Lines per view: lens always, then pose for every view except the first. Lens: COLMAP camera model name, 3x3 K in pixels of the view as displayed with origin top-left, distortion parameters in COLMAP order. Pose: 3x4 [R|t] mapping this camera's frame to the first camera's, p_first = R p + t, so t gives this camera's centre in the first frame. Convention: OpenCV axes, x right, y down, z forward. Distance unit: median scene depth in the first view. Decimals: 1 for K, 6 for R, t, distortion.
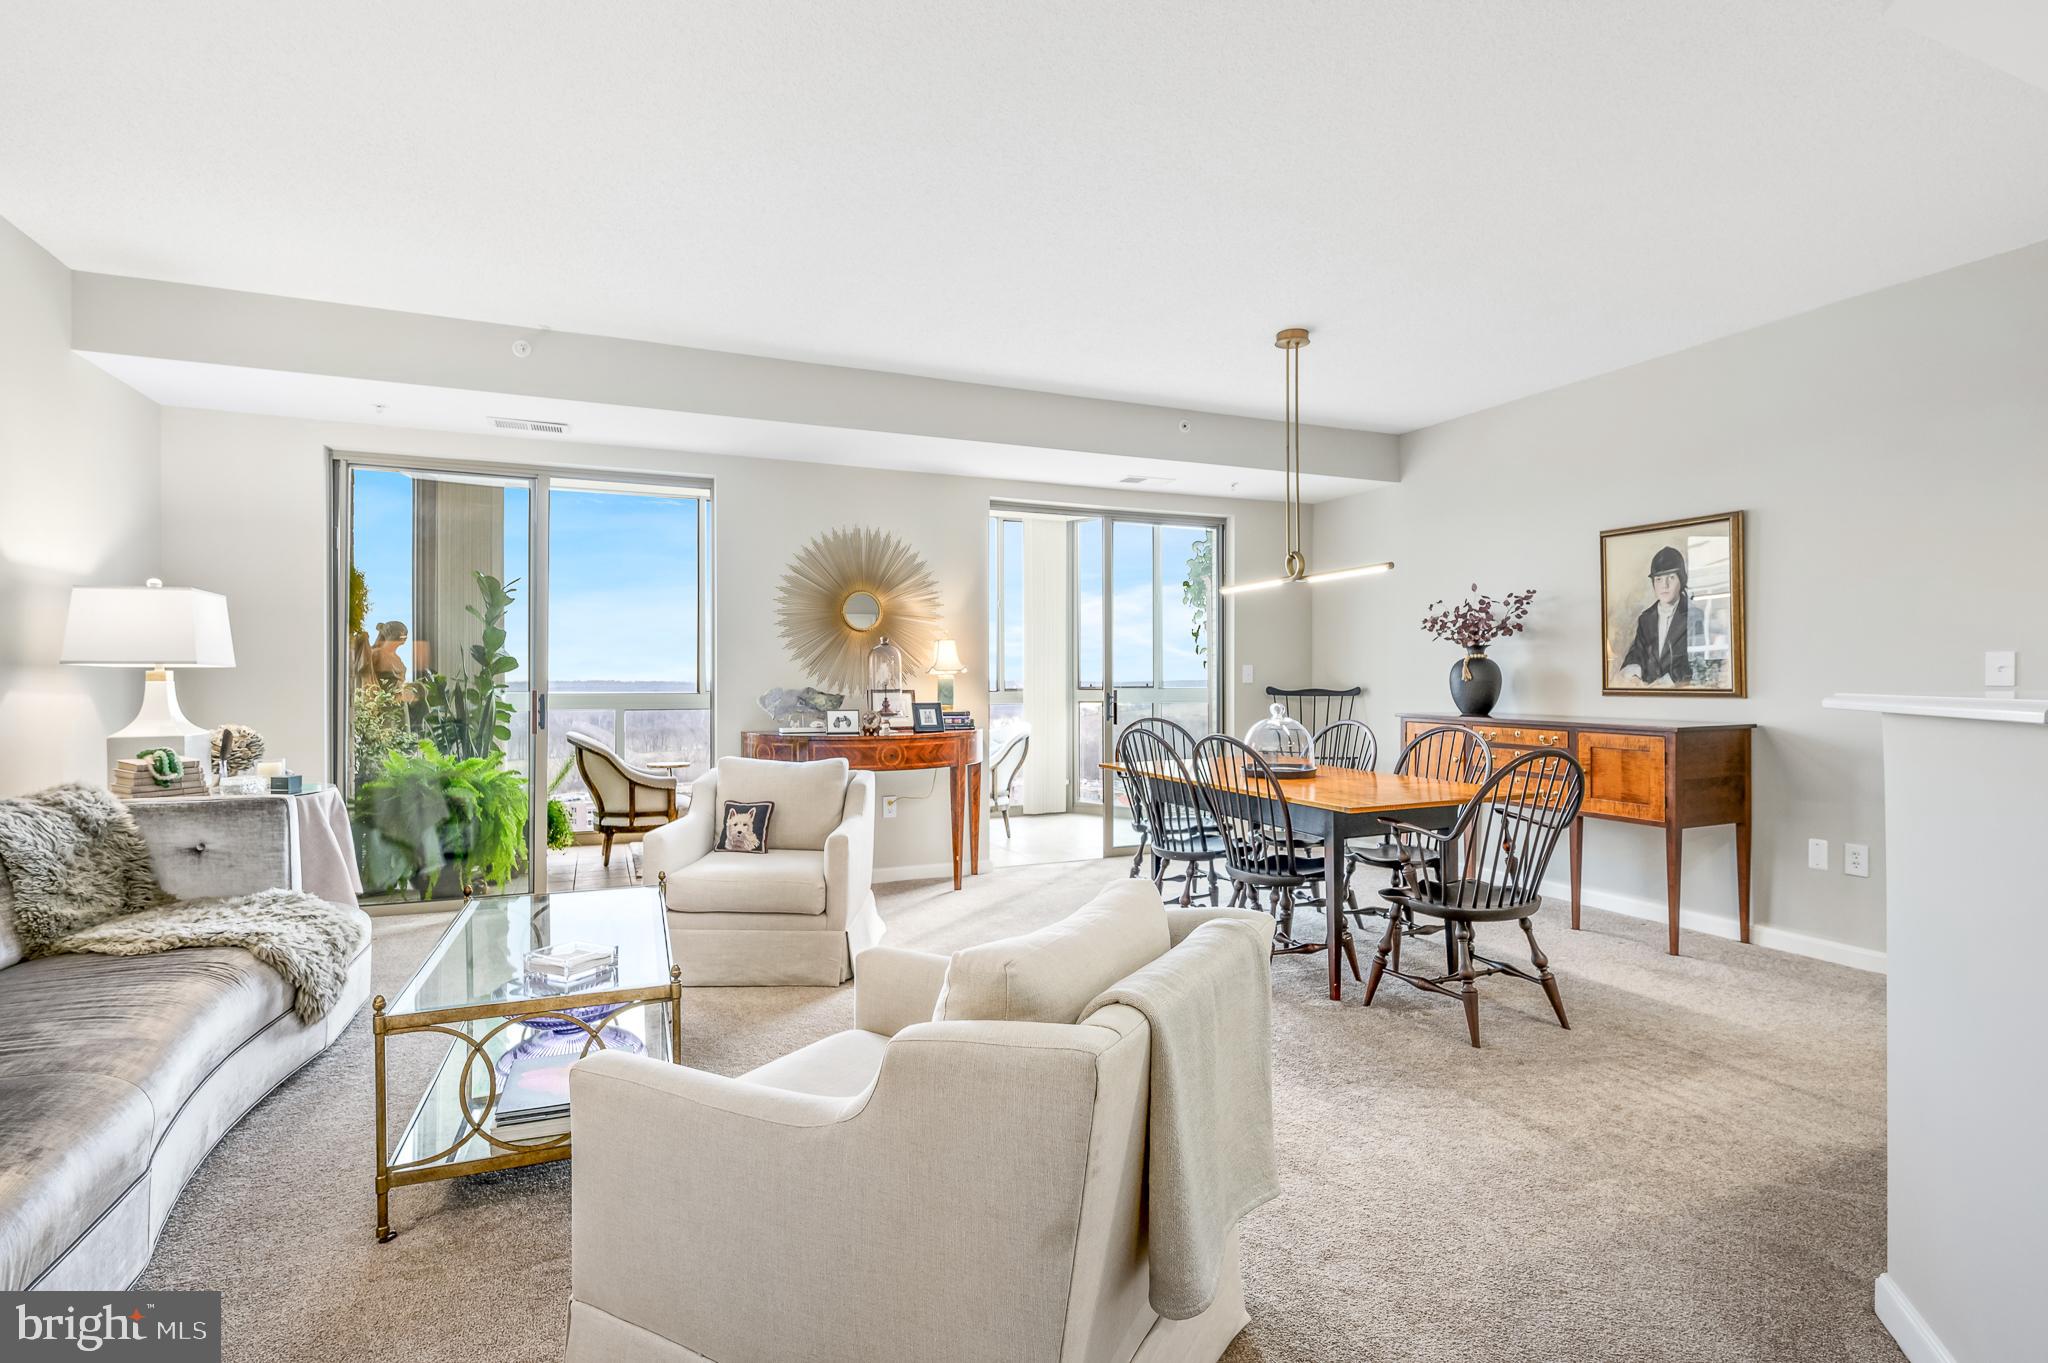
lens RADIAL K [[1035.5, 0, 995.8], [0, 1035.5, 676.4], [0, 0, 1]] dist [0.001872, -0.000670]
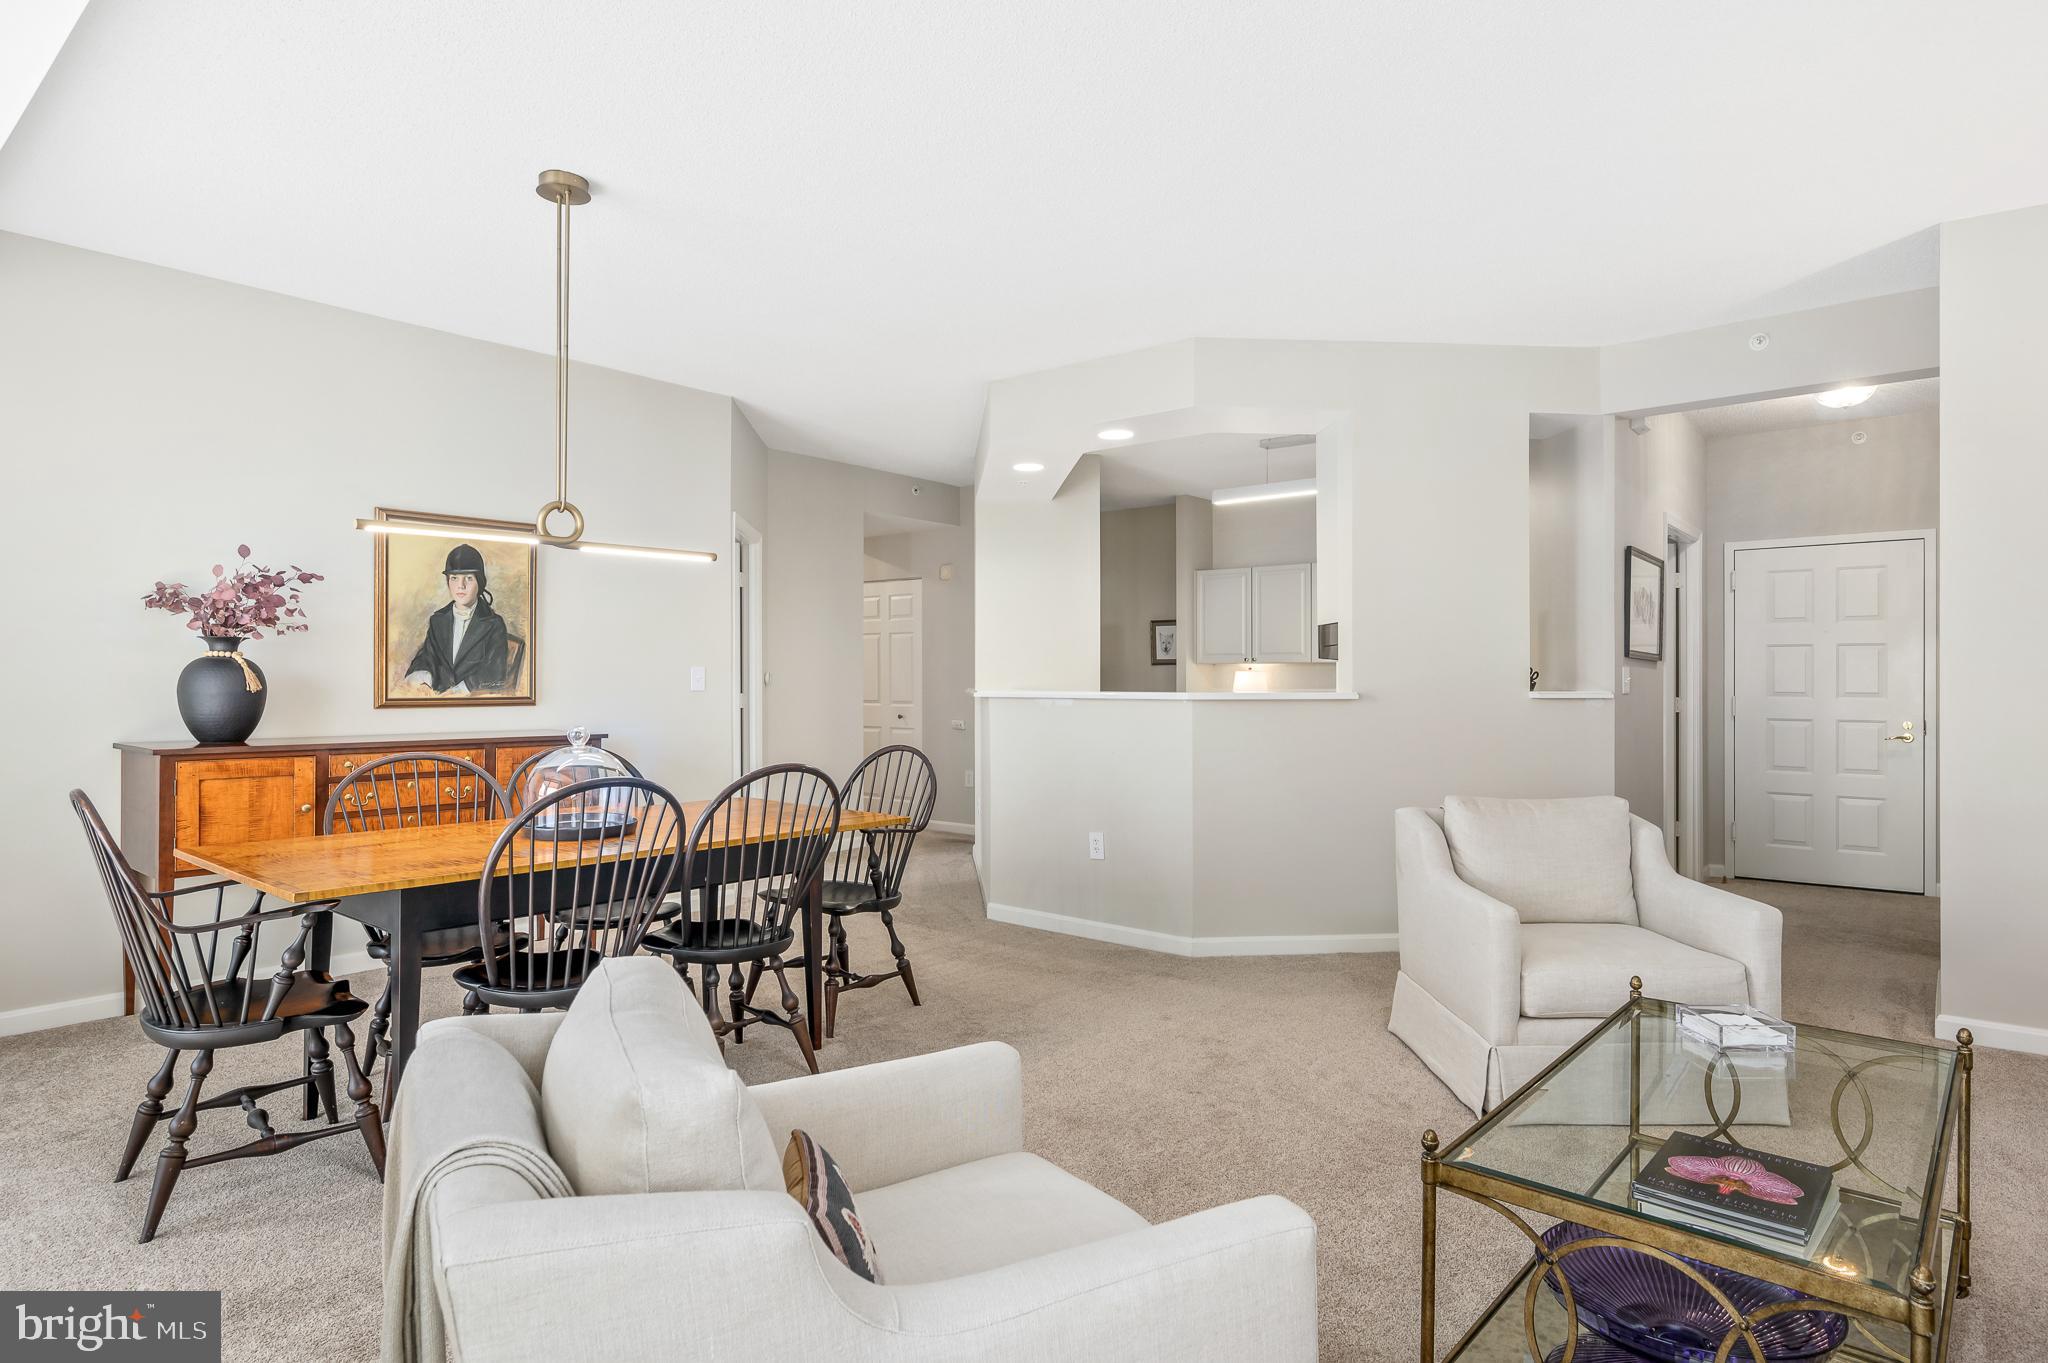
lens RADIAL K [[1157.8, 0, 1027.1], [0, 1157.8, 677.7], [0, 0, 1]] dist [0.002246, -0.000566]
pose [[-0.433422, 0.000281, 0.901191, -0.437640], [-0.001518, 0.999998, -0.001042, -0.005031], [-0.901190, -0.001820, -0.433421, 0.872232]]
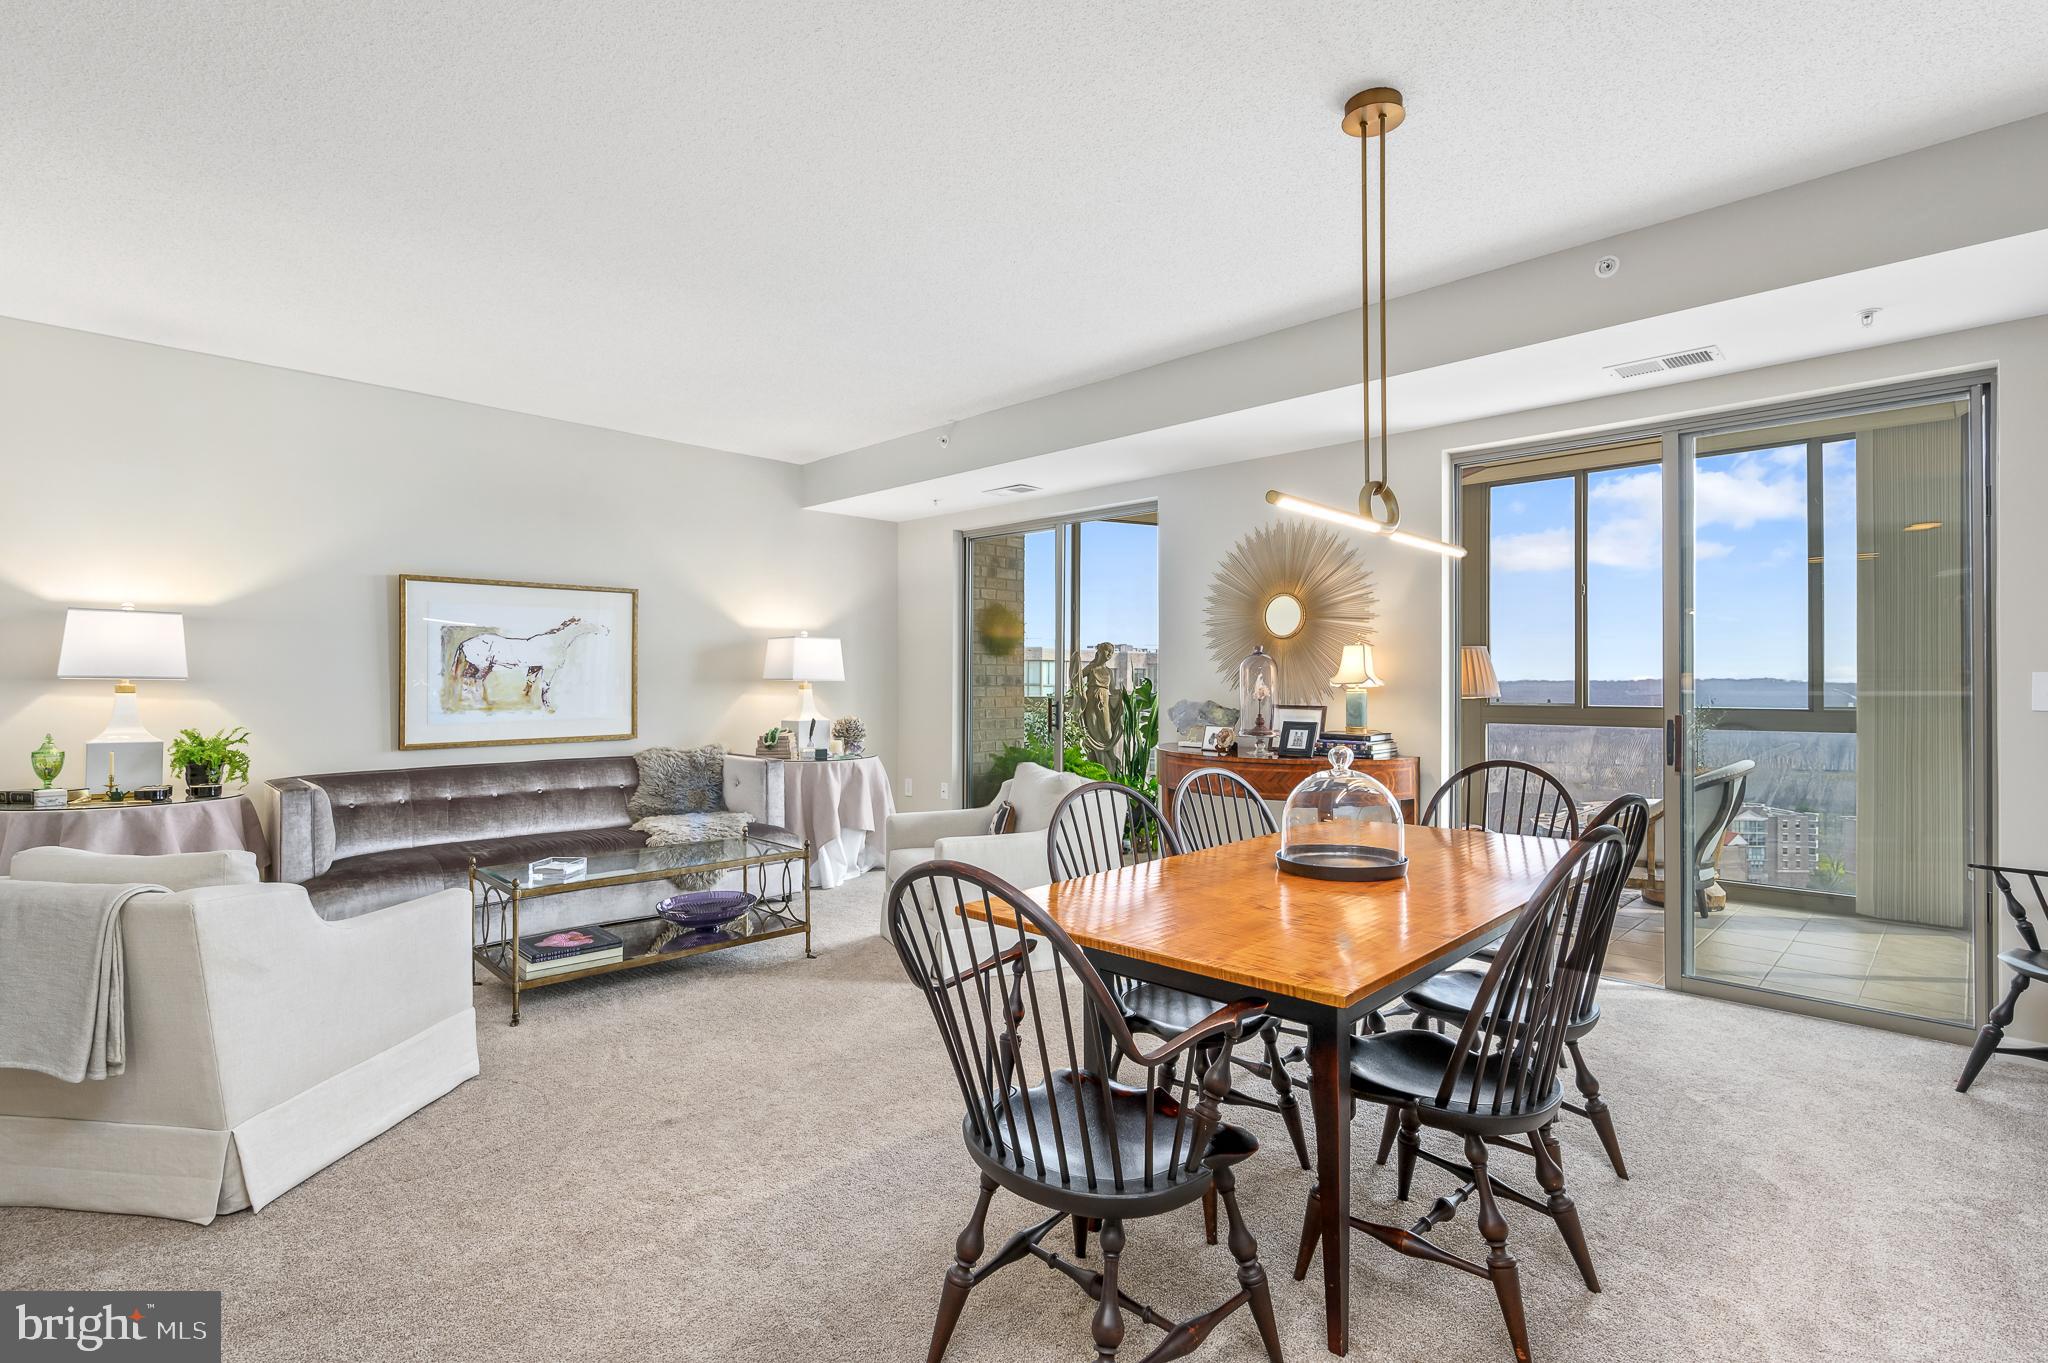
lens RADIAL K [[955.3, 0, 1126.1], [0, 955.3, 683.7], [0, 0, 1]] dist [0.000844, -0.000539]
pose [[0.396389, 0.002726, -0.918079, 0.606303], [0.000486, 0.999995, 0.003179, -0.007910], [0.918083, -0.001707, 0.396386, 0.590130]]
